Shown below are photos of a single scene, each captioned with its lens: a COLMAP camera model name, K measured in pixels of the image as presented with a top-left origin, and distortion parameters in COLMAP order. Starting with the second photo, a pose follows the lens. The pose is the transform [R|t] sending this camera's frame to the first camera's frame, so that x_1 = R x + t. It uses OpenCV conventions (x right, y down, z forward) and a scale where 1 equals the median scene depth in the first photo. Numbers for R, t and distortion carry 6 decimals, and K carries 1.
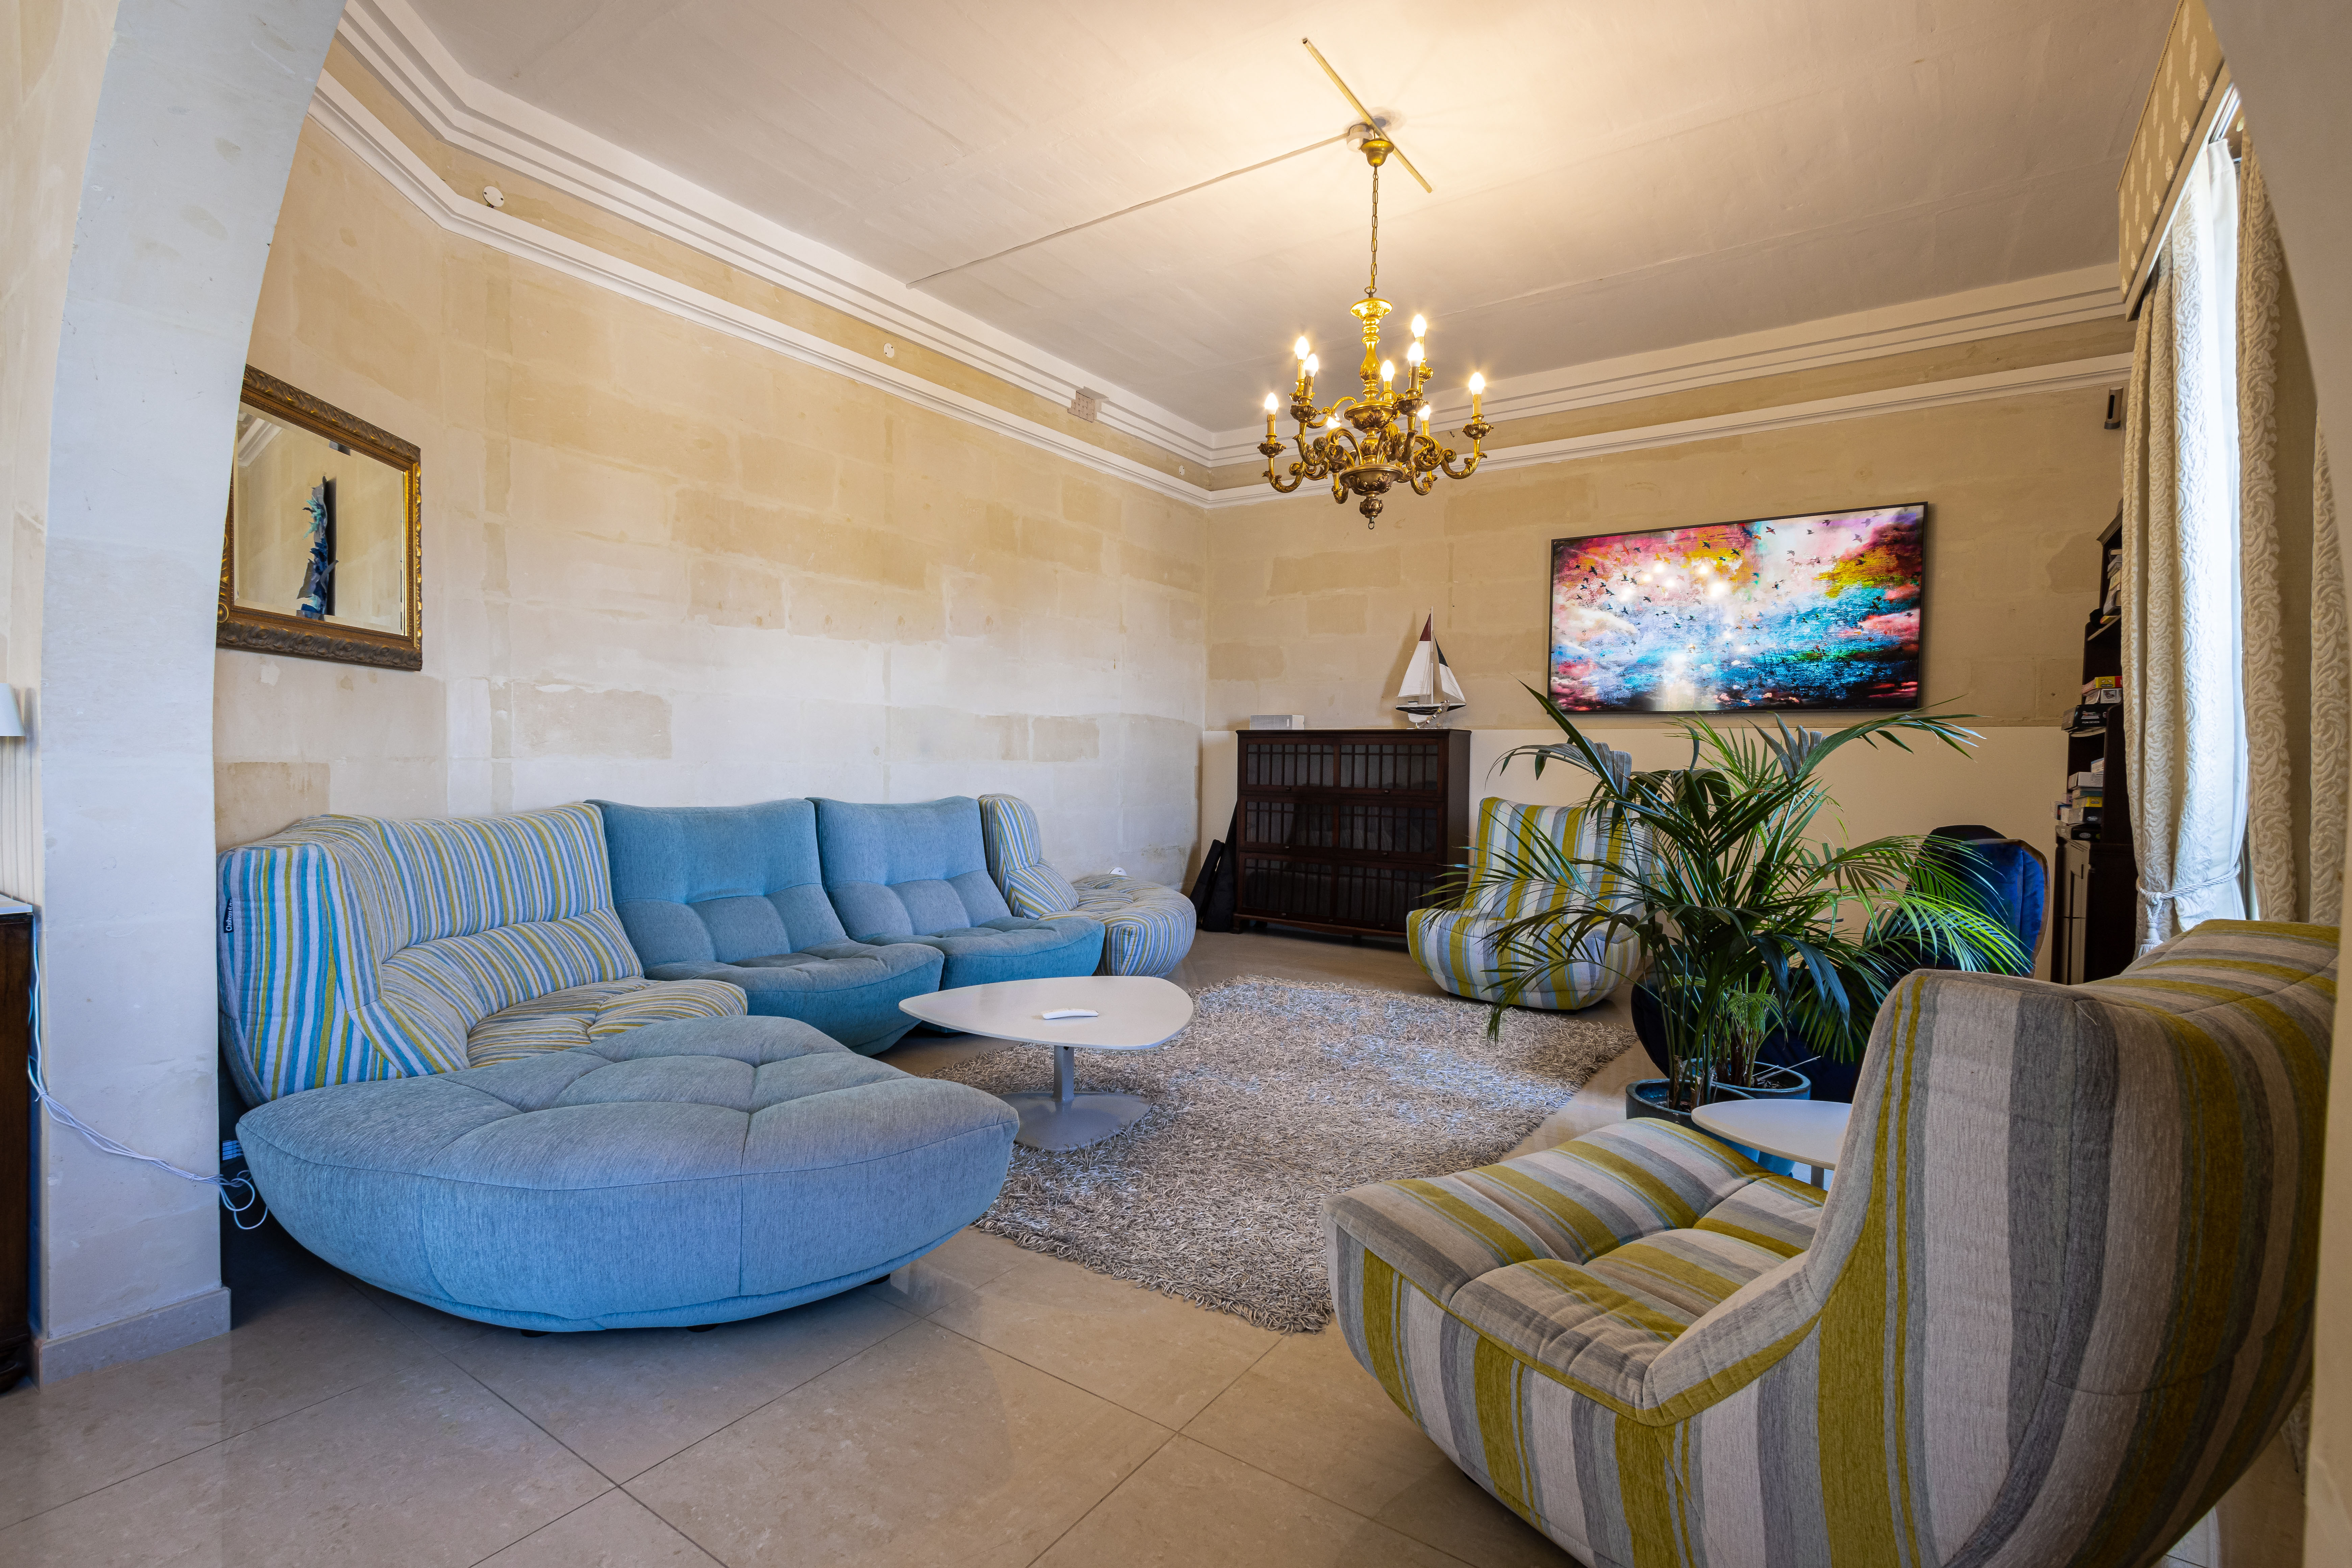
lens RADIAL K [[1069.9, 0, 1176.0], [0, 1069.9, 784.0], [0, 0, 1]] dist [0.008928, -0.000399]
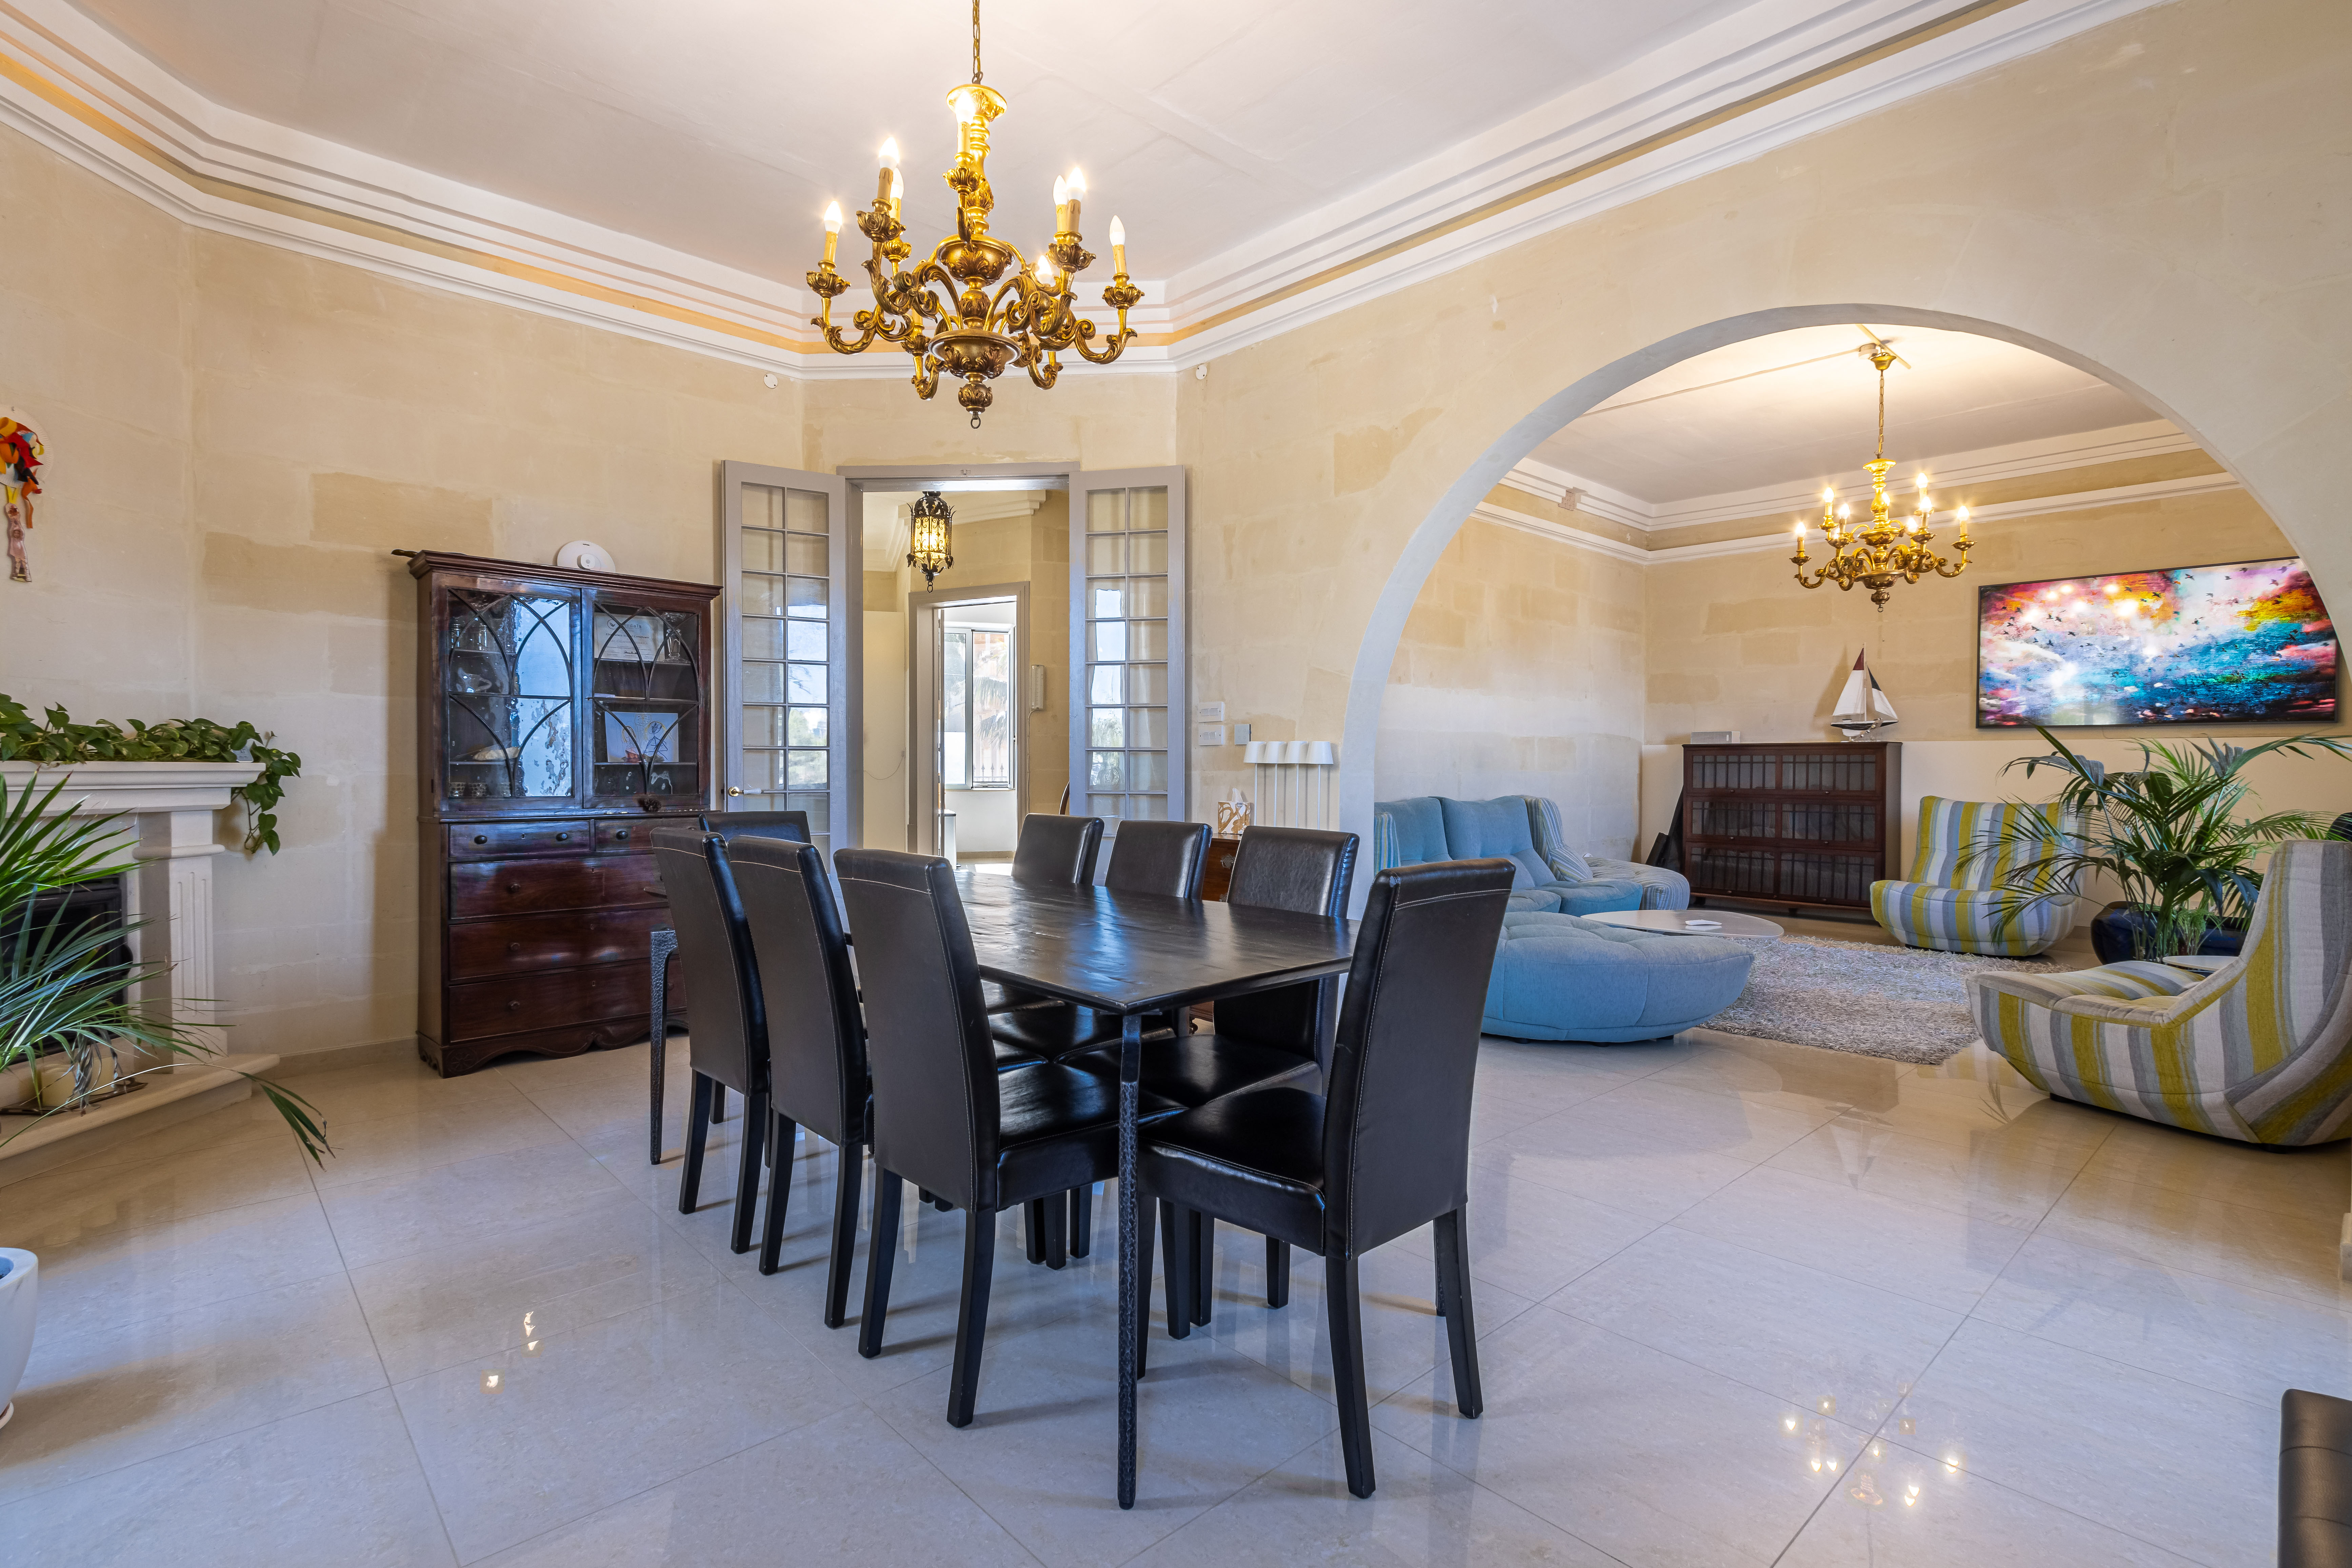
lens RADIAL K [[1106.0, 0, 1165.3], [0, 1106.0, 780.9], [0, 0, 1]] dist [-0.001926, -0.000579]
pose [[0.973349, -0.007347, -0.229212, -0.309504], [0.004414, 0.999902, -0.013303, 0.008891], [0.229287, 0.011937, 0.973286, -0.511502]]
